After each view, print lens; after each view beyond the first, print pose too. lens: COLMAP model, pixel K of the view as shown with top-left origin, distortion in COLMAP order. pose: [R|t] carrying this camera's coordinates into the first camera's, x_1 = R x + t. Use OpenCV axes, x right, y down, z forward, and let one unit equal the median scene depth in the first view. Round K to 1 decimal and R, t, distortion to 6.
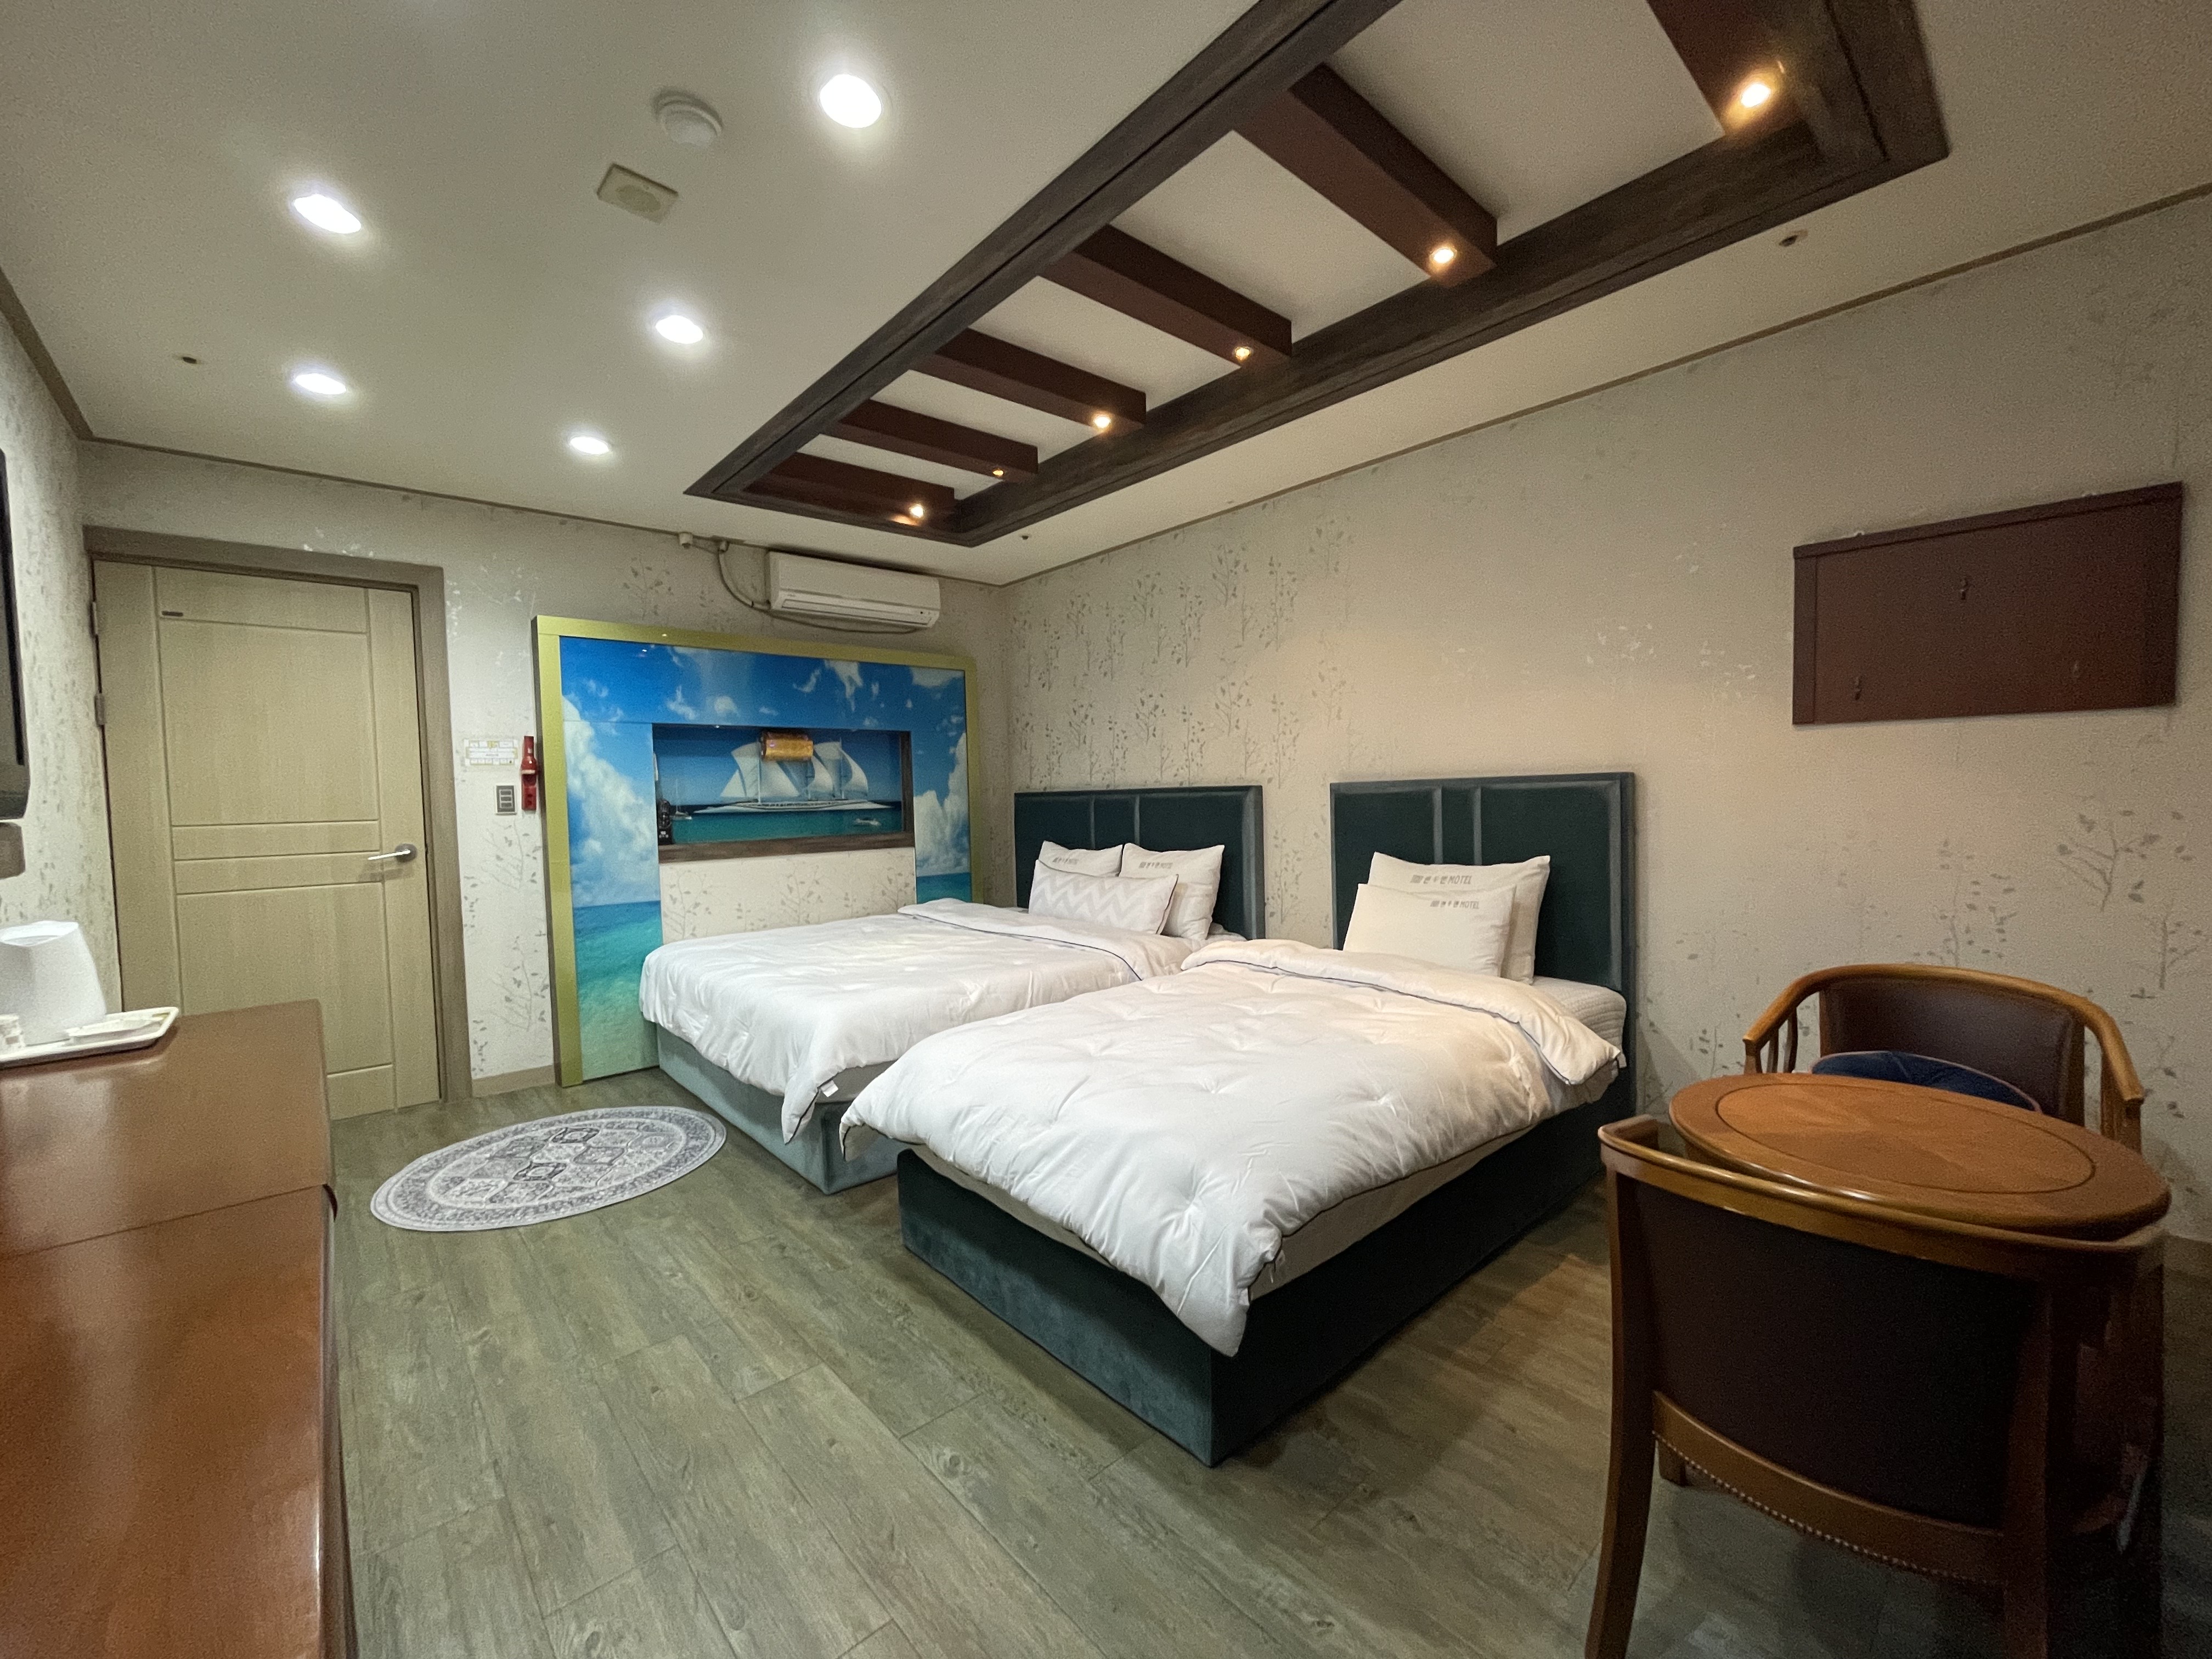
lens RADIAL K [[899.7, 0, 1106.0], [0, 899.7, 829.5], [0, 0, 1]] dist [-0.002483, -0.000149]
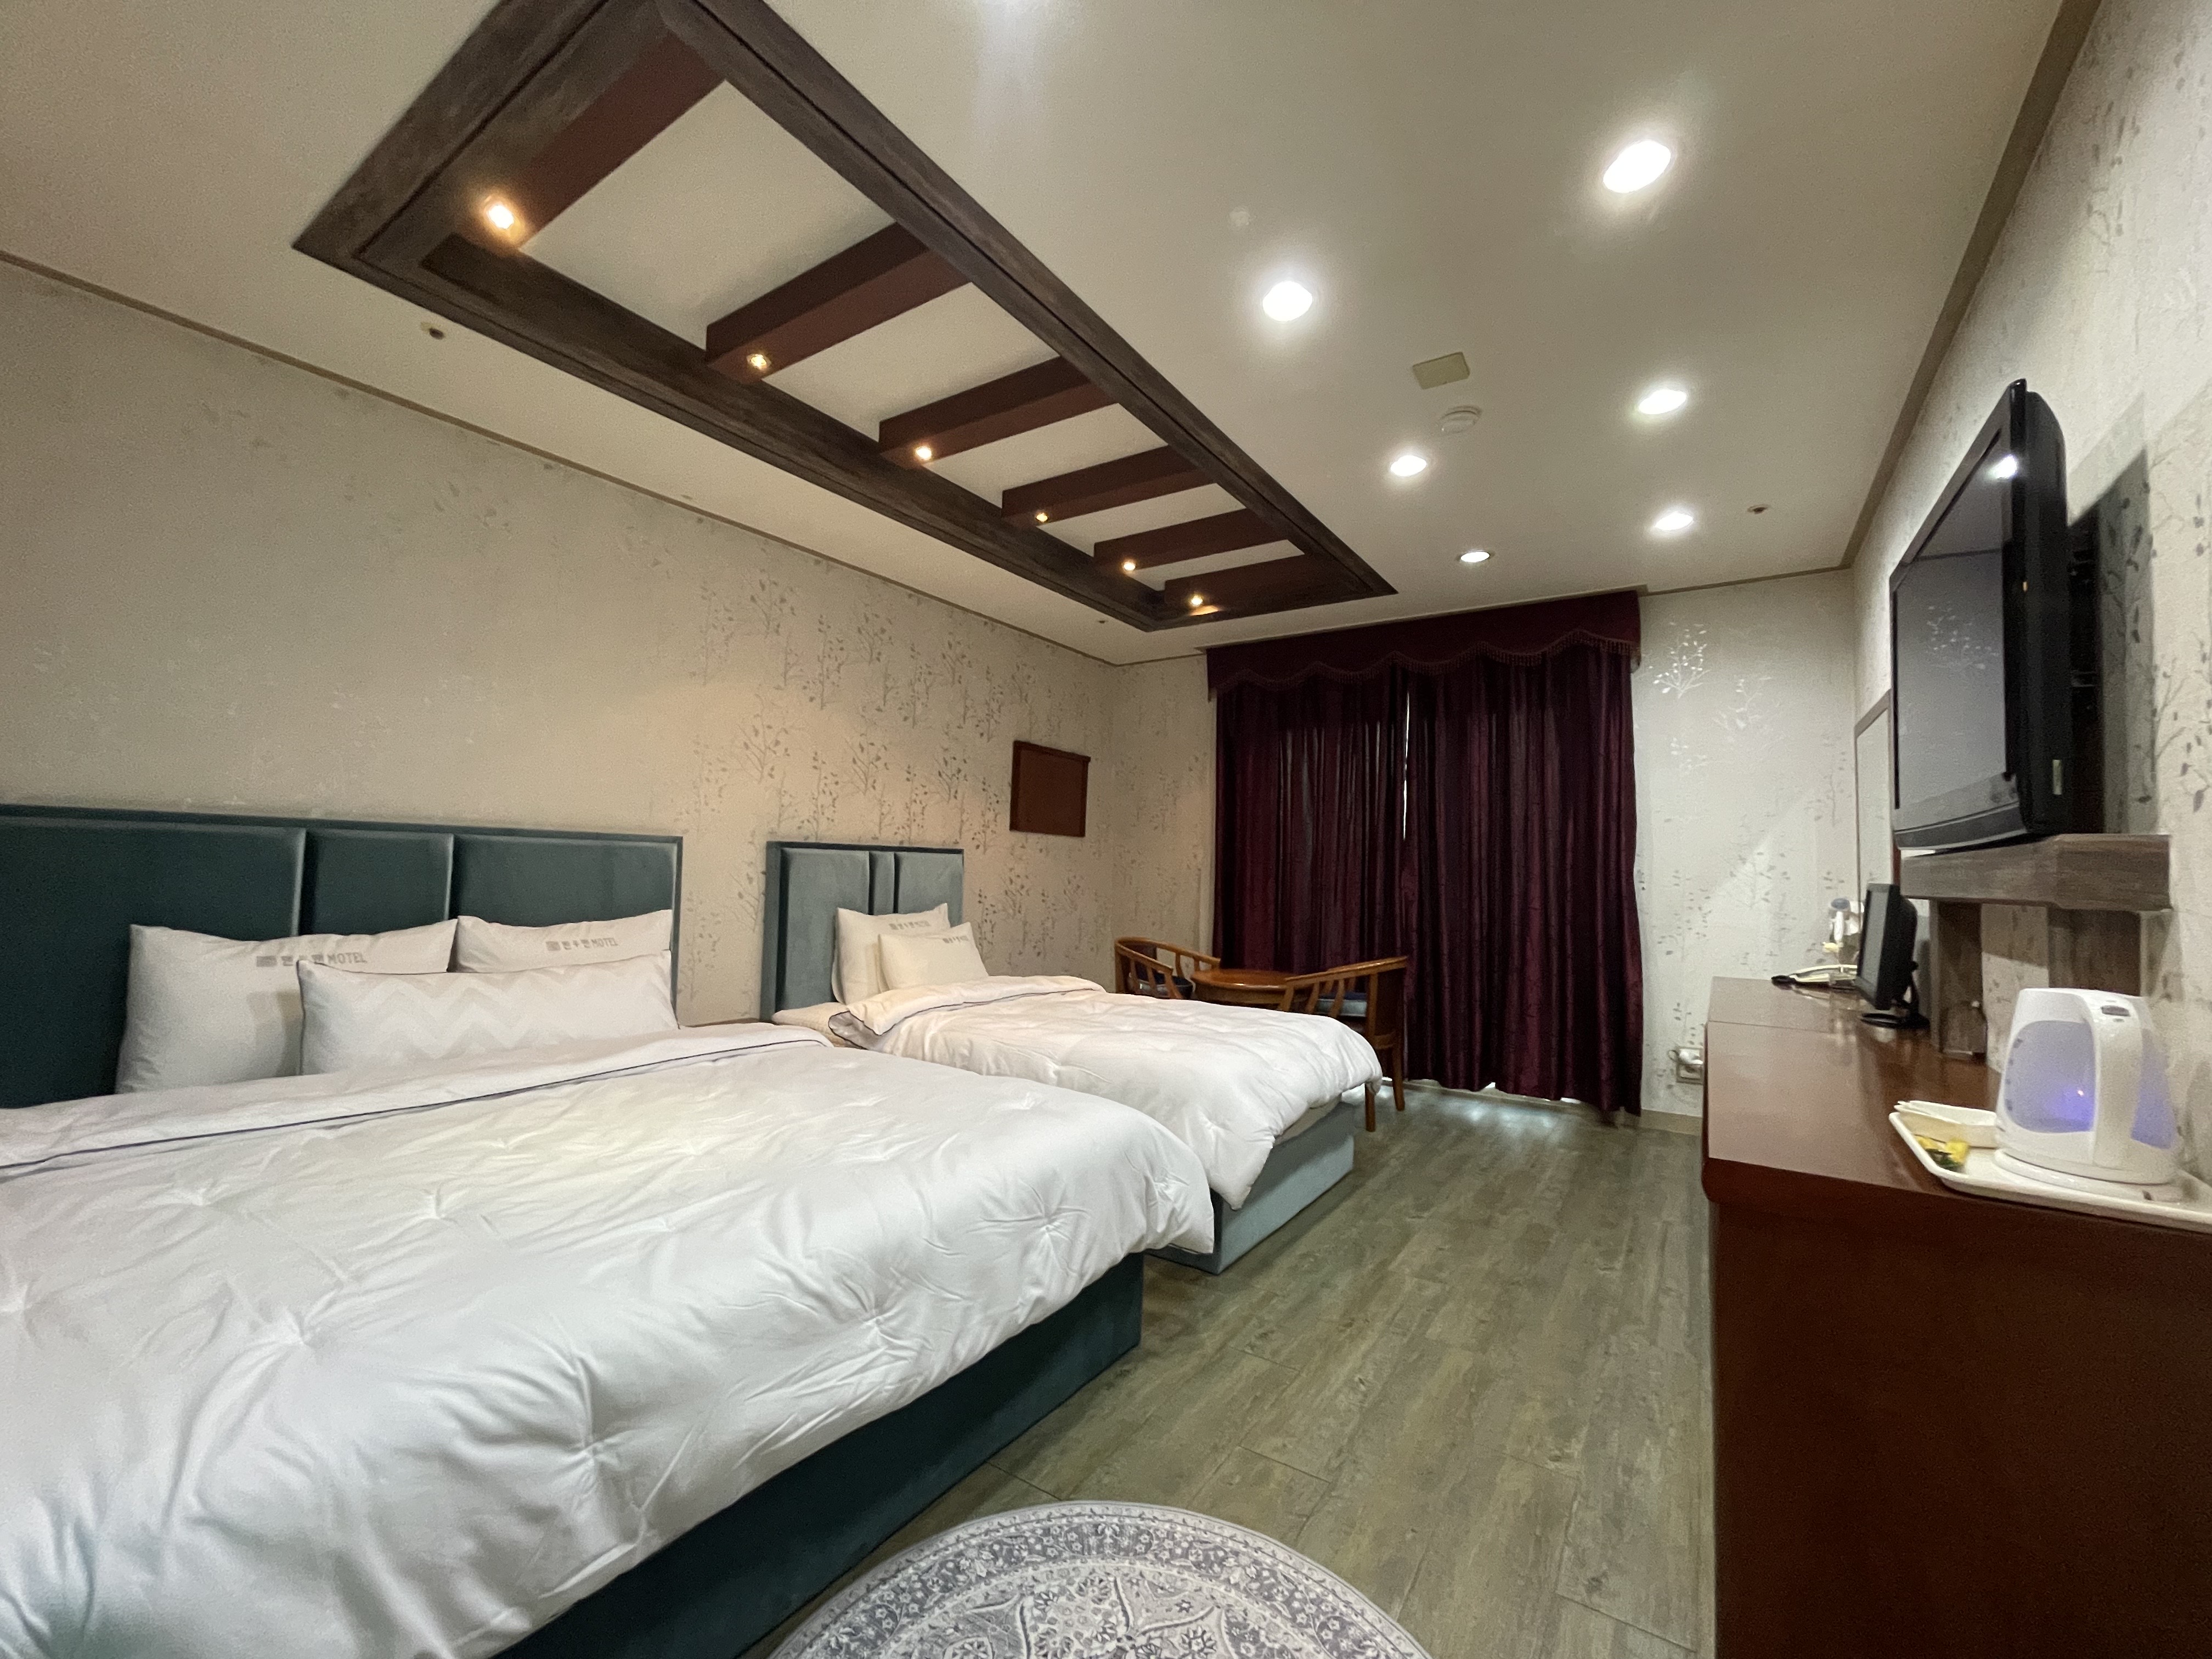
lens RADIAL K [[875.6, 0, 1106.0], [0, 875.6, 829.5], [0, 0, 1]] dist [0.000486, 0.000164]
pose [[-0.240714, 0.064570, 0.968446, -0.693699], [0.014612, 0.997913, -0.062902, 0.002189], [-0.970486, -0.000991, -0.241155, 0.780529]]
